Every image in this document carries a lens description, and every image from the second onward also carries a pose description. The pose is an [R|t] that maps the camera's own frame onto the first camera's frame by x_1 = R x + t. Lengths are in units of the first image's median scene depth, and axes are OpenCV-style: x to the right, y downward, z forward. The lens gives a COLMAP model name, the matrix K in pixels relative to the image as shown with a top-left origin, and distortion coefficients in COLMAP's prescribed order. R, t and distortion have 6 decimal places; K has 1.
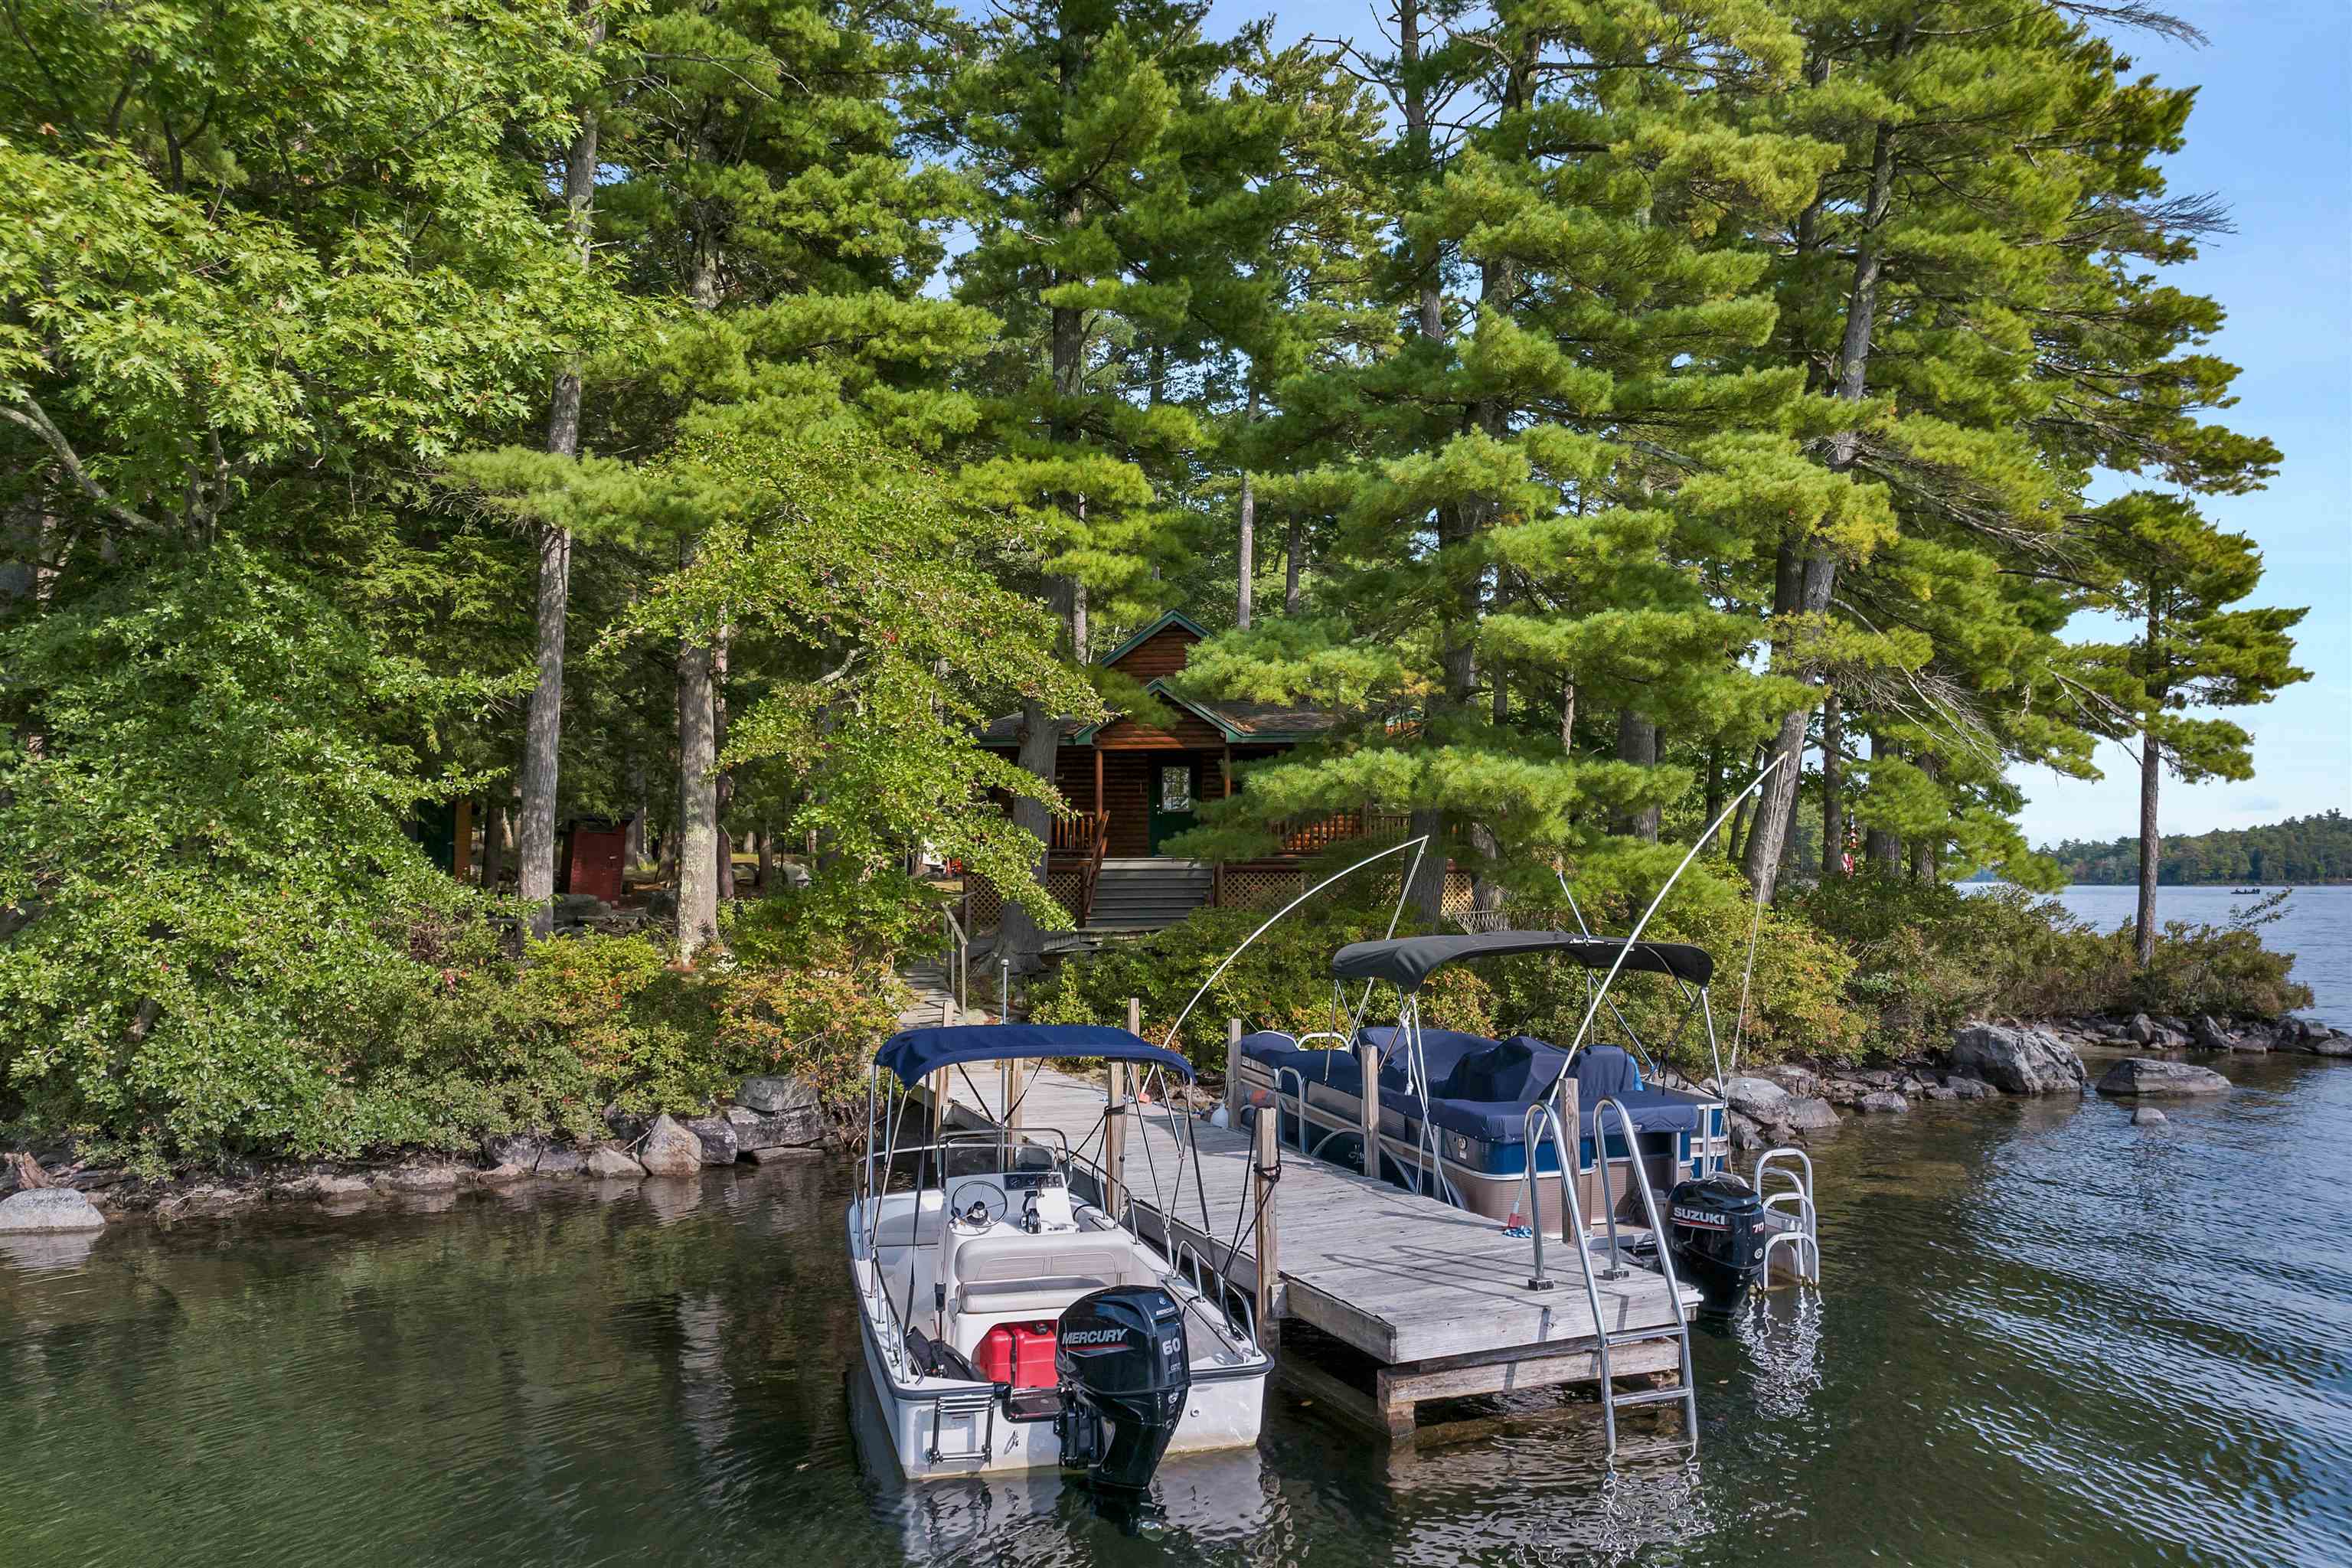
lens RADIAL K [[1730.8, 0, 1185.0], [0, 1730.8, 834.9], [0, 0, 1]] dist [-0.016575, -0.011691]
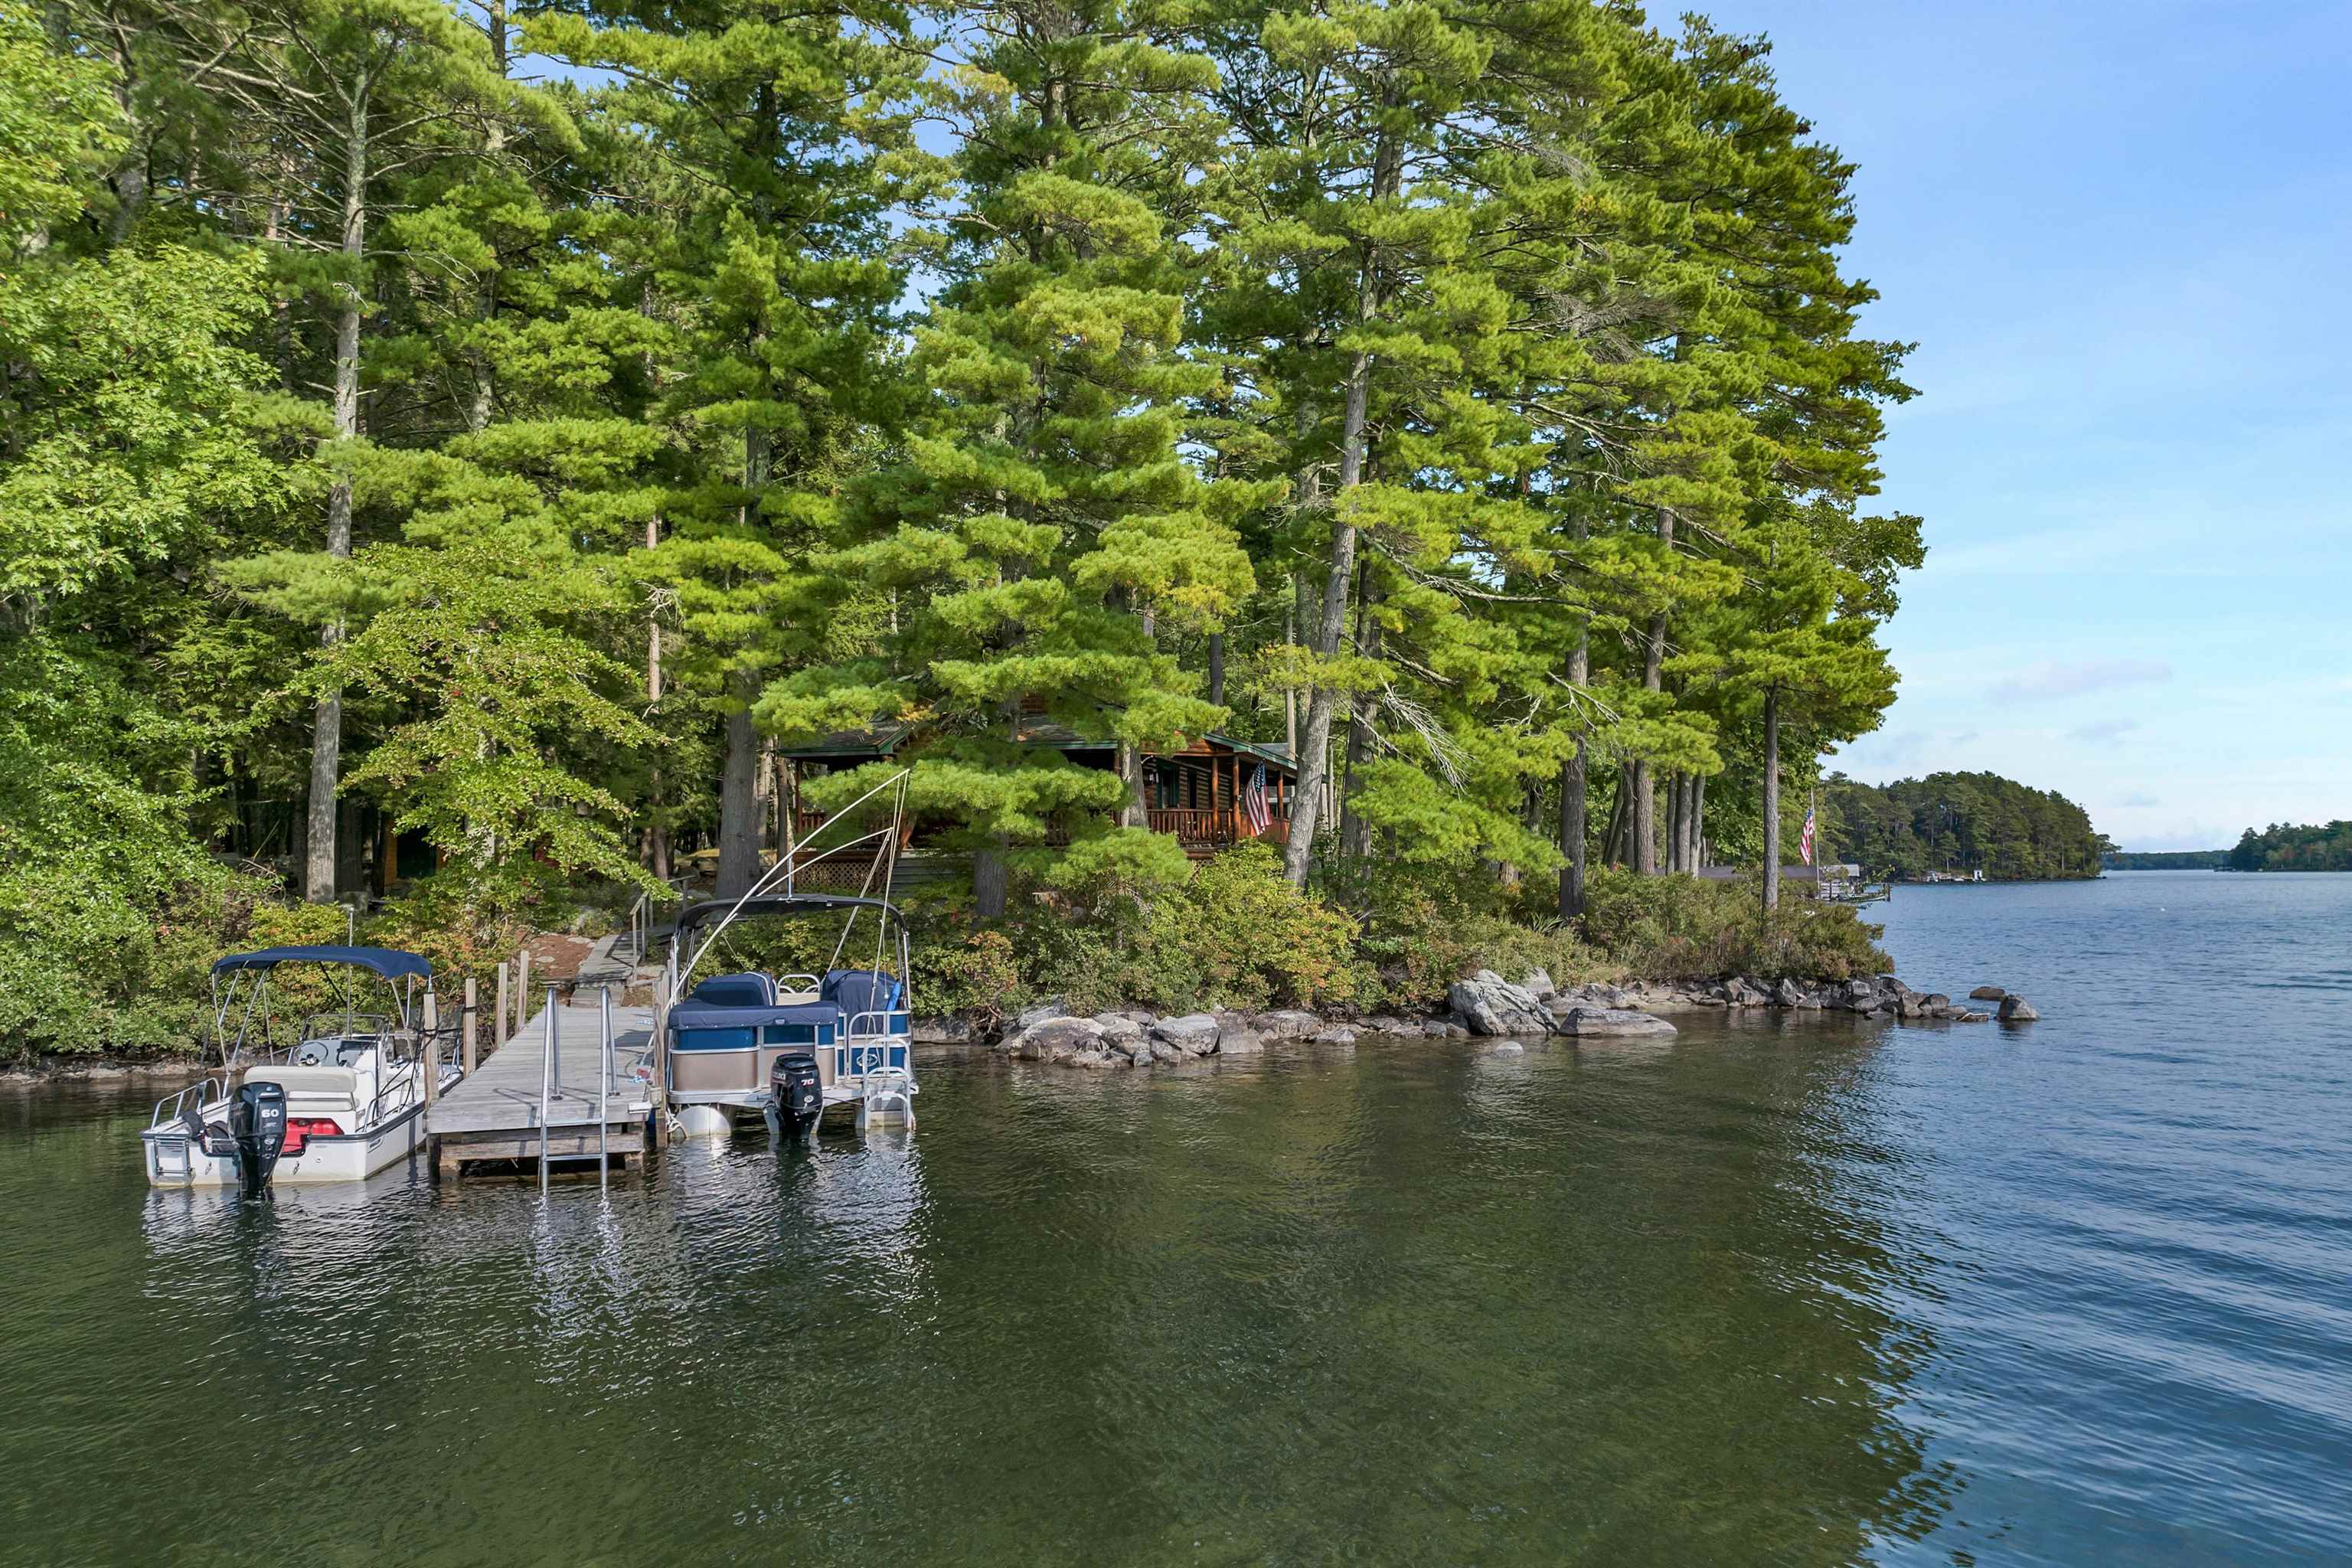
lens RADIAL K [[1747.1, 0, 1186.6], [0, 1747.1, 834.4], [0, 0, 1]] dist [-0.026679, -0.006024]
pose [[0.993784, -0.008346, -0.111012, 0.485868], [0.008789, 0.999955, 0.003506, 0.002140], [0.110978, -0.004460, 0.993813, -0.295102]]
